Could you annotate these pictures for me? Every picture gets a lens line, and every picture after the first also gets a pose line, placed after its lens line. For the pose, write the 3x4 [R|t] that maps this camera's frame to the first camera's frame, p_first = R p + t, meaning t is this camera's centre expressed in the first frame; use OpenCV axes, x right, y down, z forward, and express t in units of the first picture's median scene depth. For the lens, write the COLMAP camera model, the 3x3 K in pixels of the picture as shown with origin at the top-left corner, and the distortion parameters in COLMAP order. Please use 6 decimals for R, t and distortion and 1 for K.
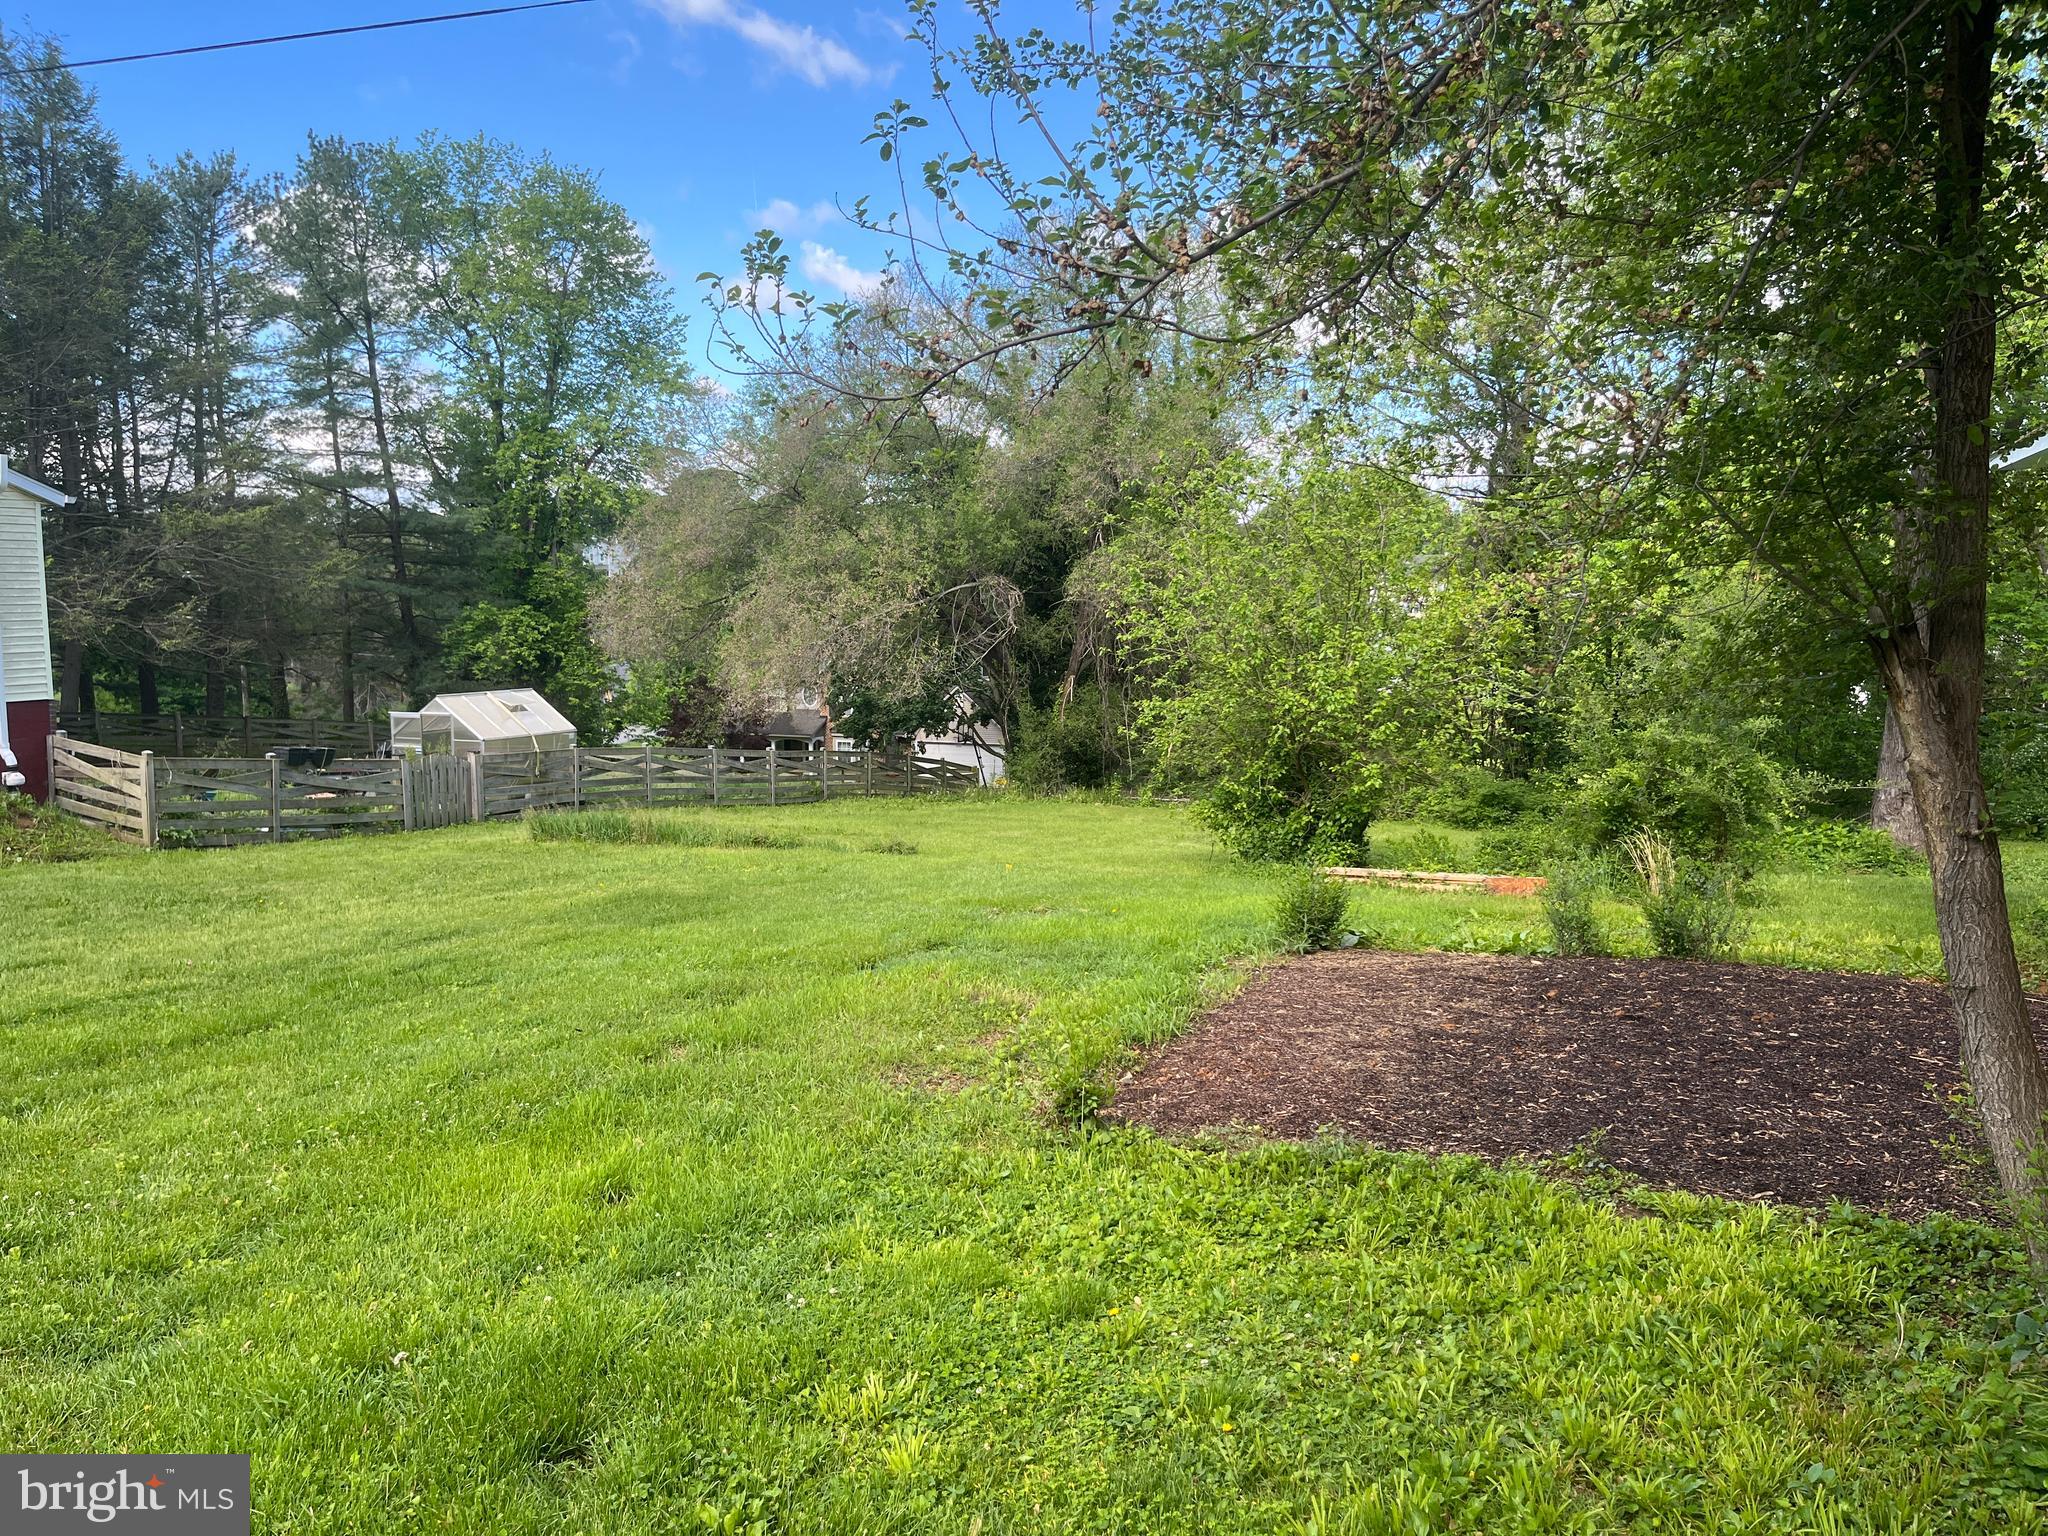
lens RADIAL K [[1591.3, 0, 1021.4], [0, 1591.3, 765.6], [0, 0, 1]] dist [0.034588, -0.002724]
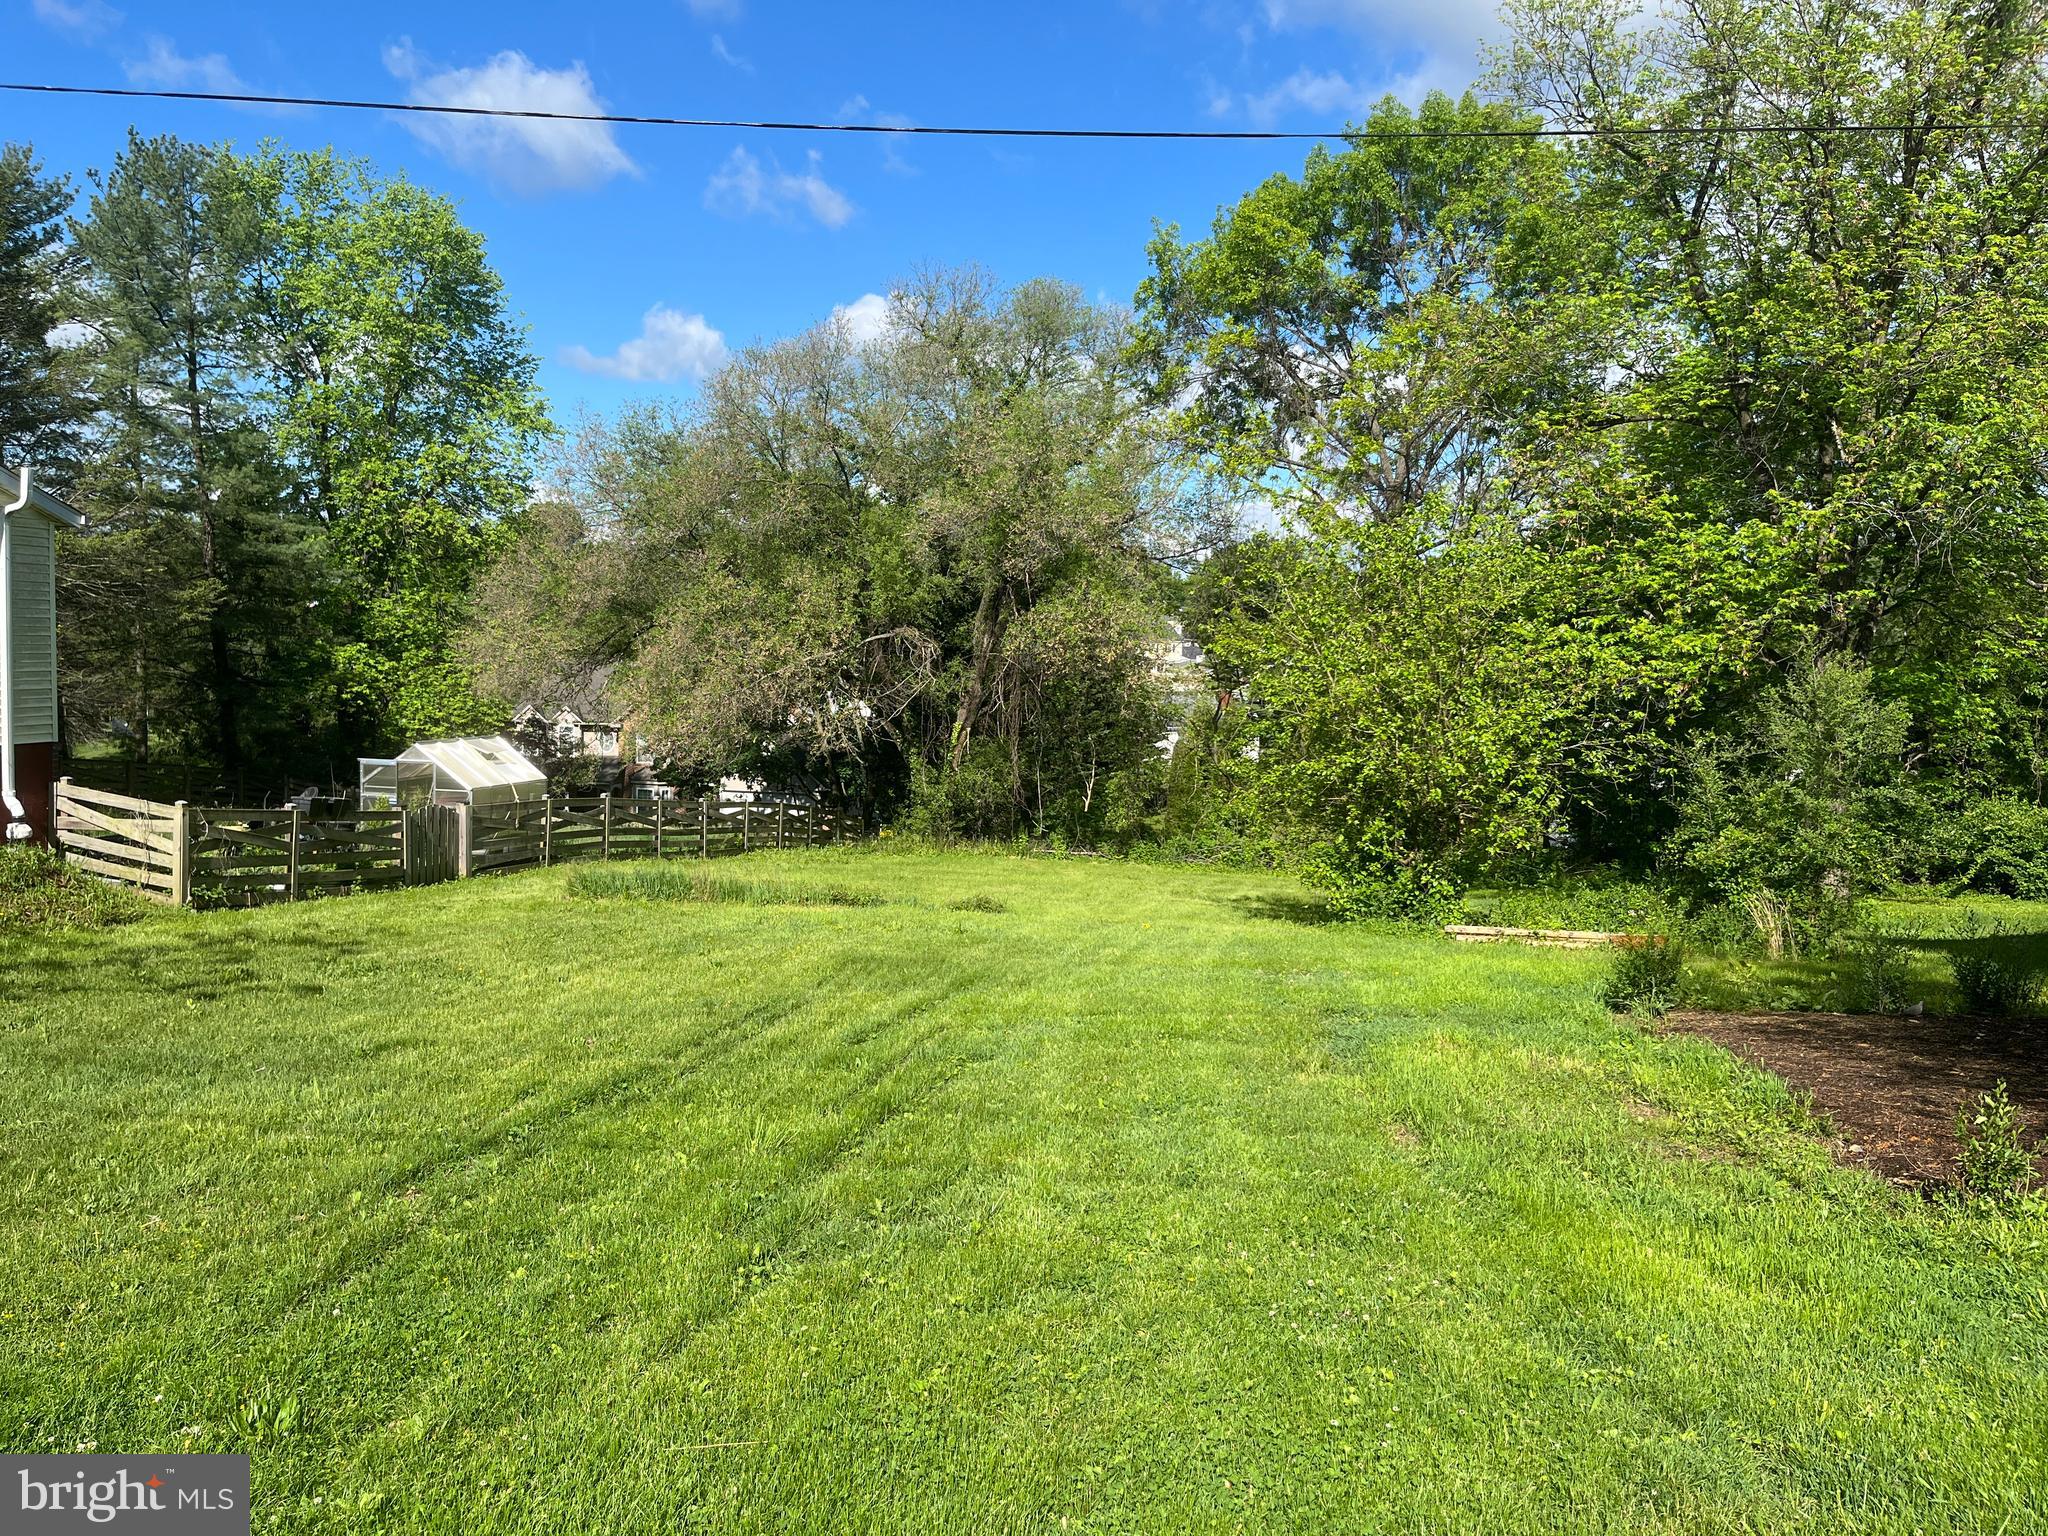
lens RADIAL K [[1560.4, 0, 1014.9], [0, 1560.4, 755.2], [0, 0, 1]] dist [0.074702, -0.100597]
pose [[0.980093, 0.016592, 0.197844, -0.203234], [-0.009596, 0.999296, -0.036269, -0.005832], [-0.198306, 0.033648, 0.979562, 0.023152]]
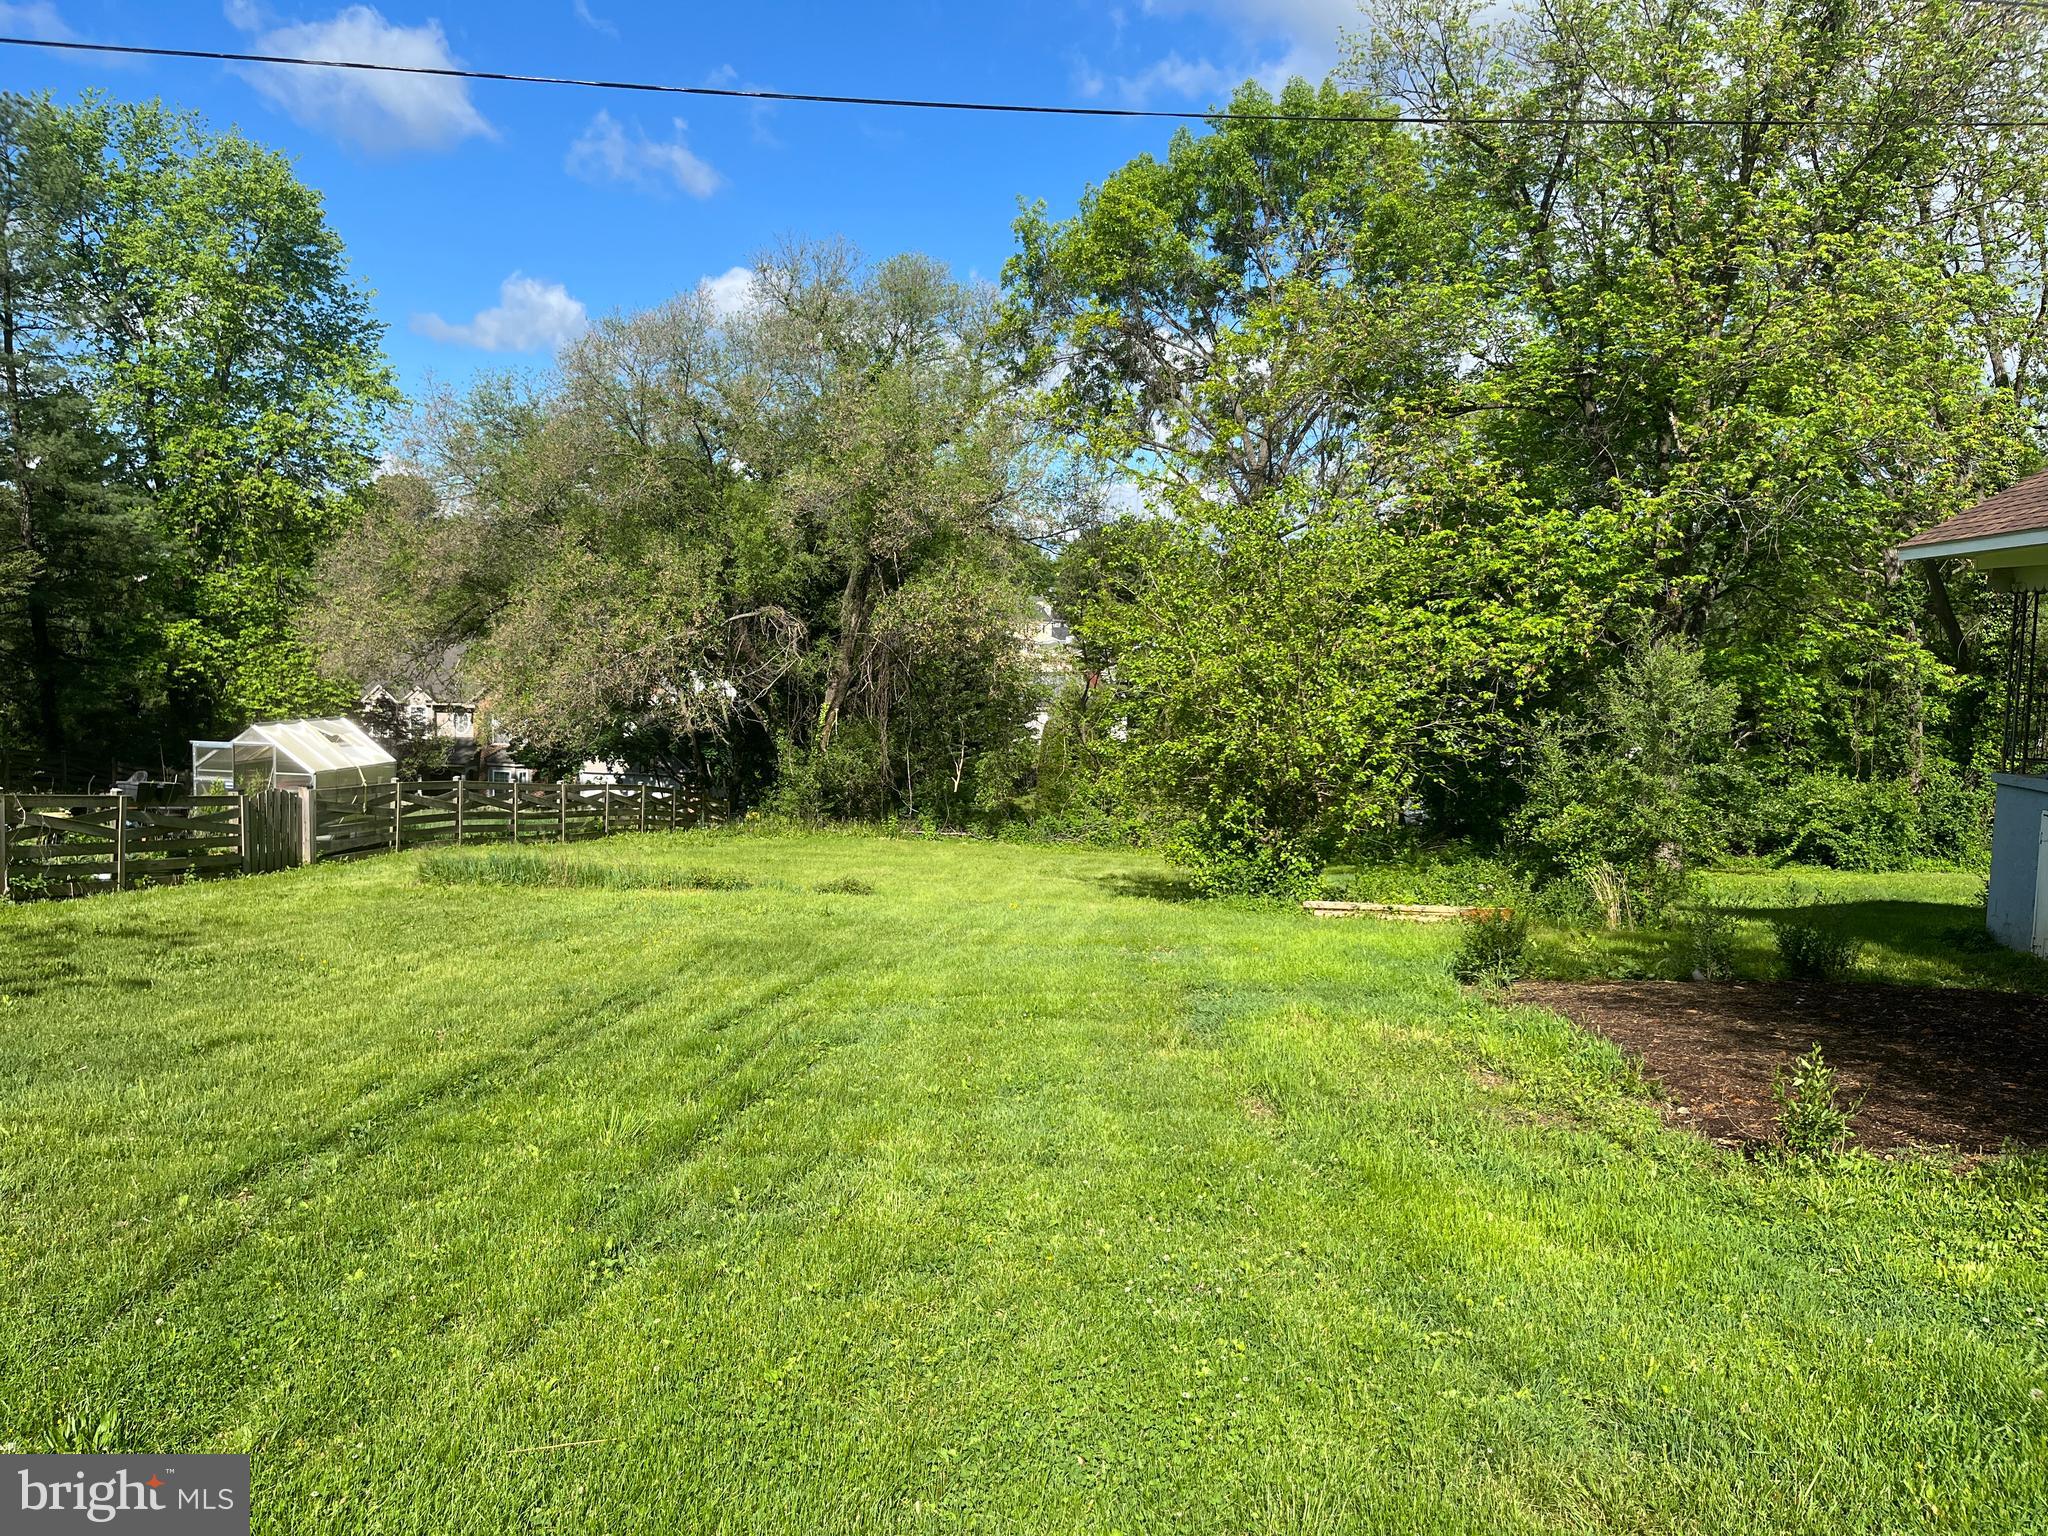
lens RADIAL K [[1560.7, 0, 1024.0], [0, 1560.7, 768.0], [0, 0, 1]] dist [0.066279, -0.081475]
pose [[0.958813, 0.007954, 0.283927, -0.201197], [-0.003600, 0.999868, -0.015854, -0.006238], [-0.284016, 0.014178, 0.958715, 0.024156]]
